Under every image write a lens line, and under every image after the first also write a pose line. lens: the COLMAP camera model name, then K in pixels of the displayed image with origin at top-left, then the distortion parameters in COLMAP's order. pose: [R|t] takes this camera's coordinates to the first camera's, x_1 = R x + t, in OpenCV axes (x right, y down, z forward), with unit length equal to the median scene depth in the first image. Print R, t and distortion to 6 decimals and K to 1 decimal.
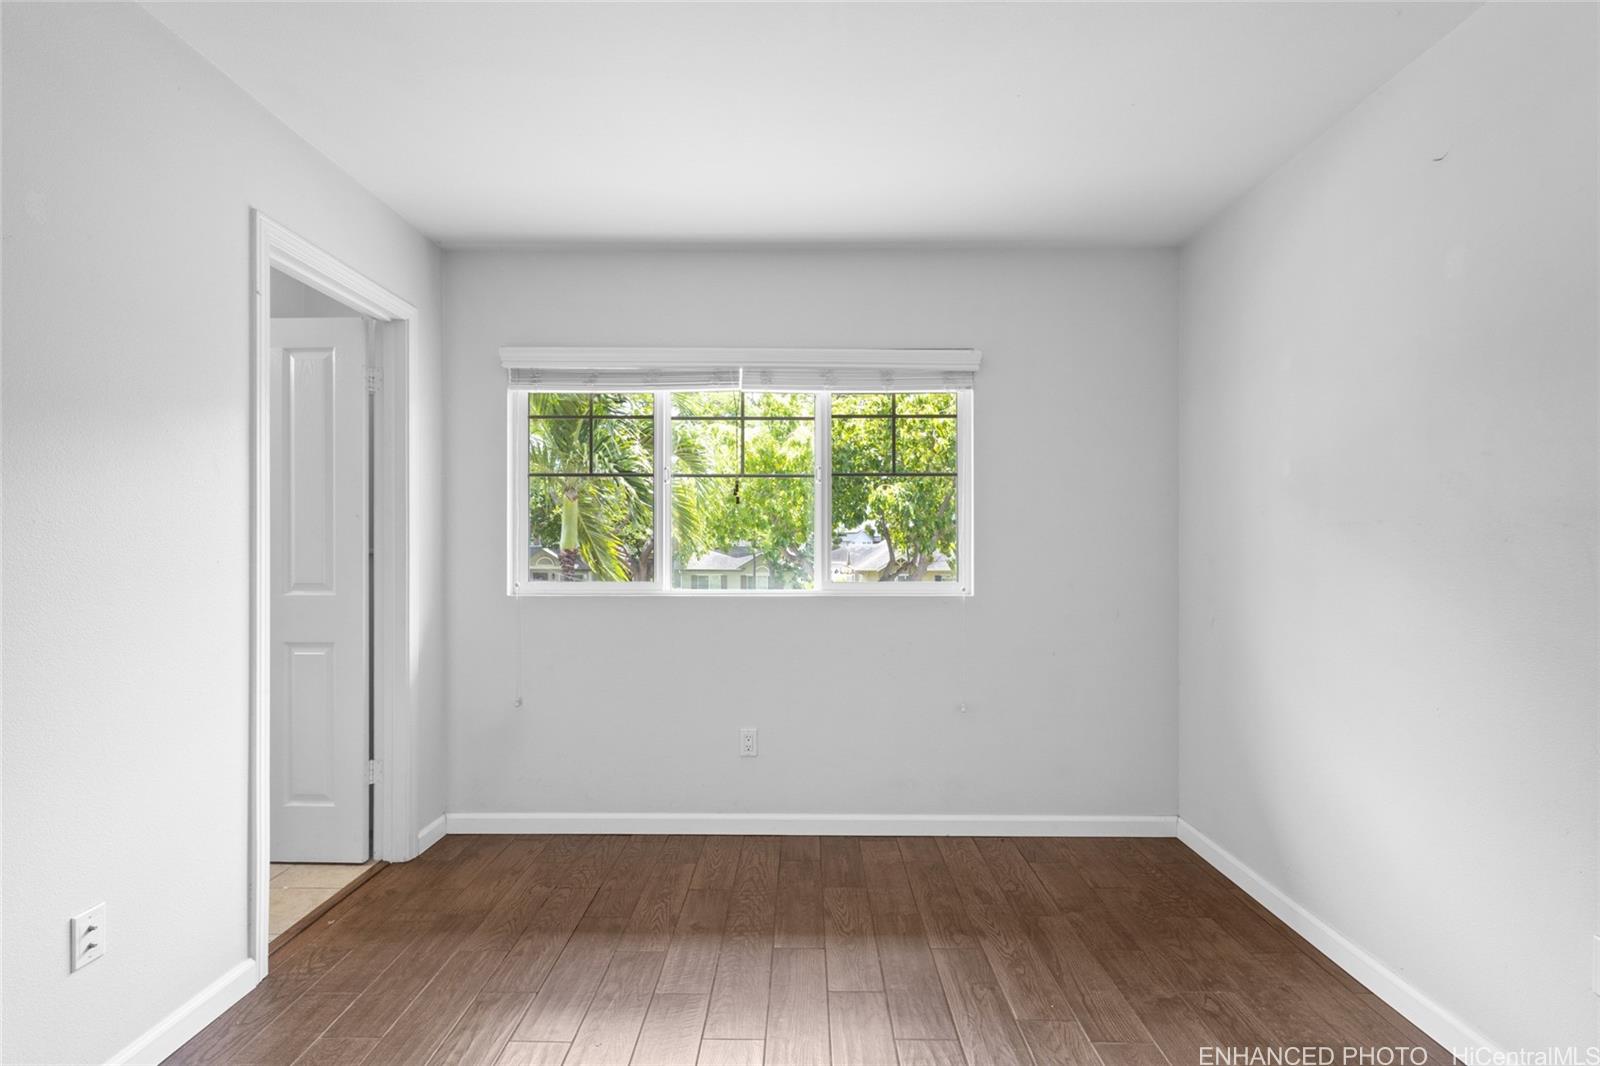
lens RADIAL K [[741.9, 0, 800.0], [0, 741.9, 533.0], [0, 0, 1]] dist [0.005353, 0.000684]
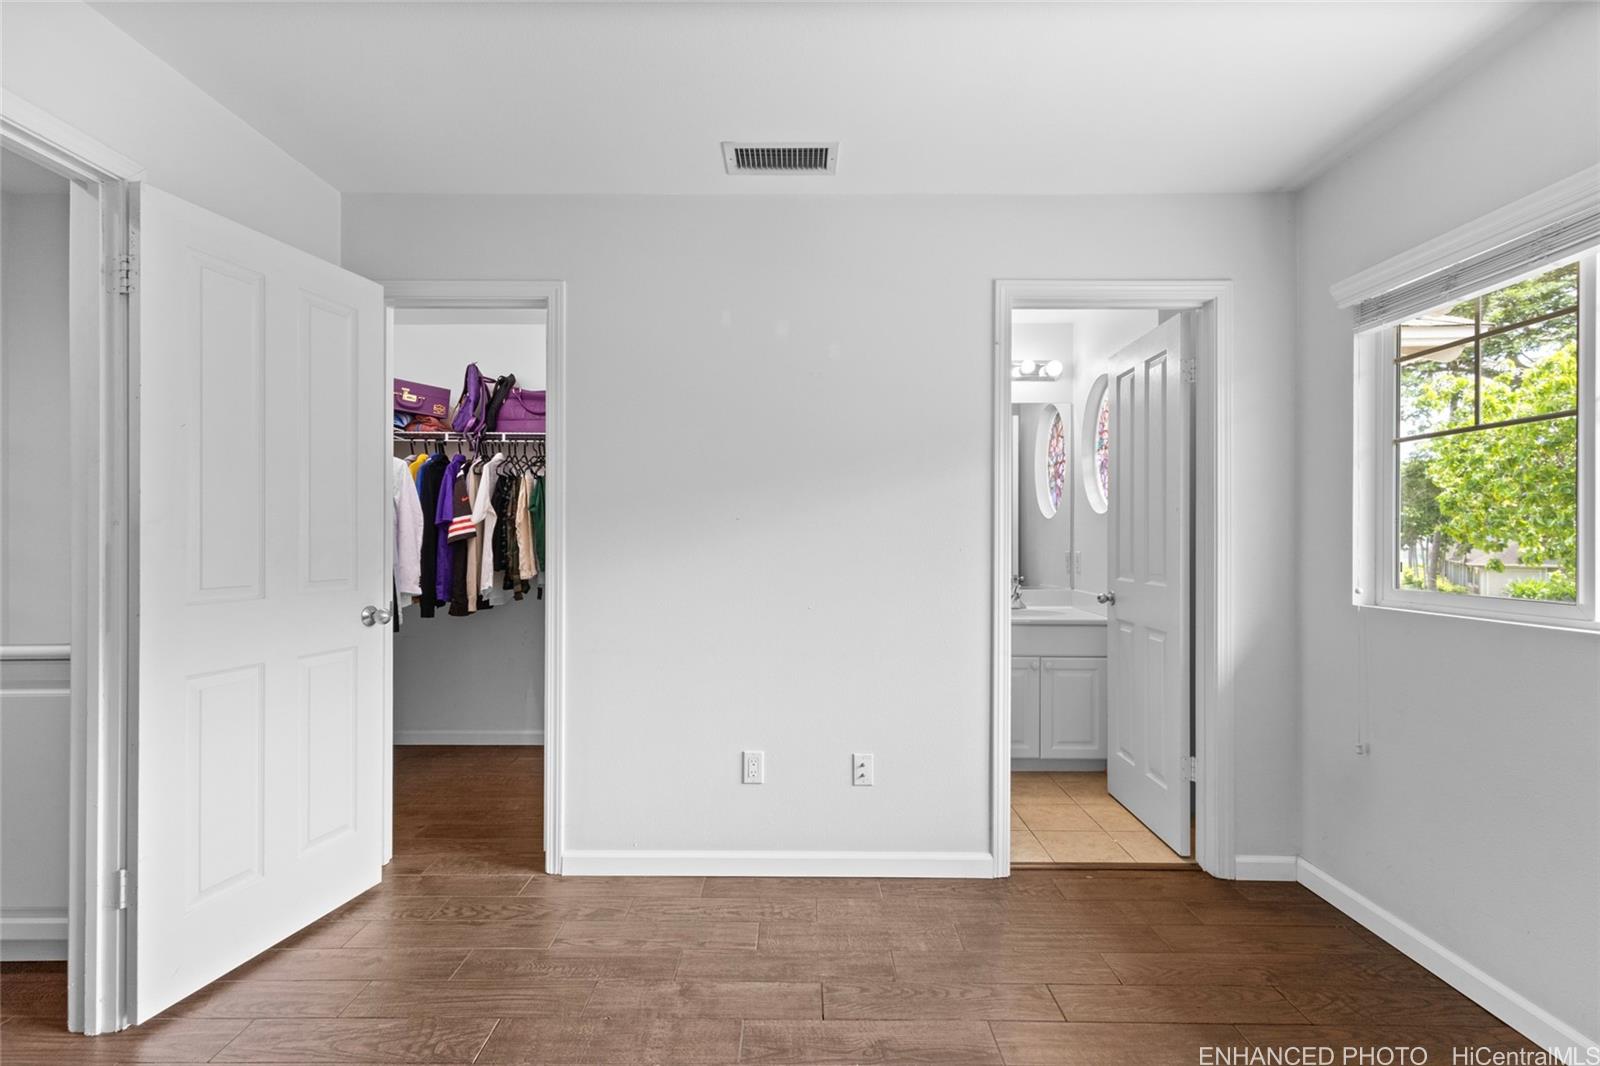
lens RADIAL K [[741.9, 0, 800.0], [0, 741.9, 533.0], [0, 0, 1]] dist [0.005353, 0.000684]
pose [[0.000699, -0.009690, -0.999953, 0.409863], [0.014886, 0.999842, -0.009679, 0.010394], [0.999889, -0.014878, 0.000843, 0.482236]]
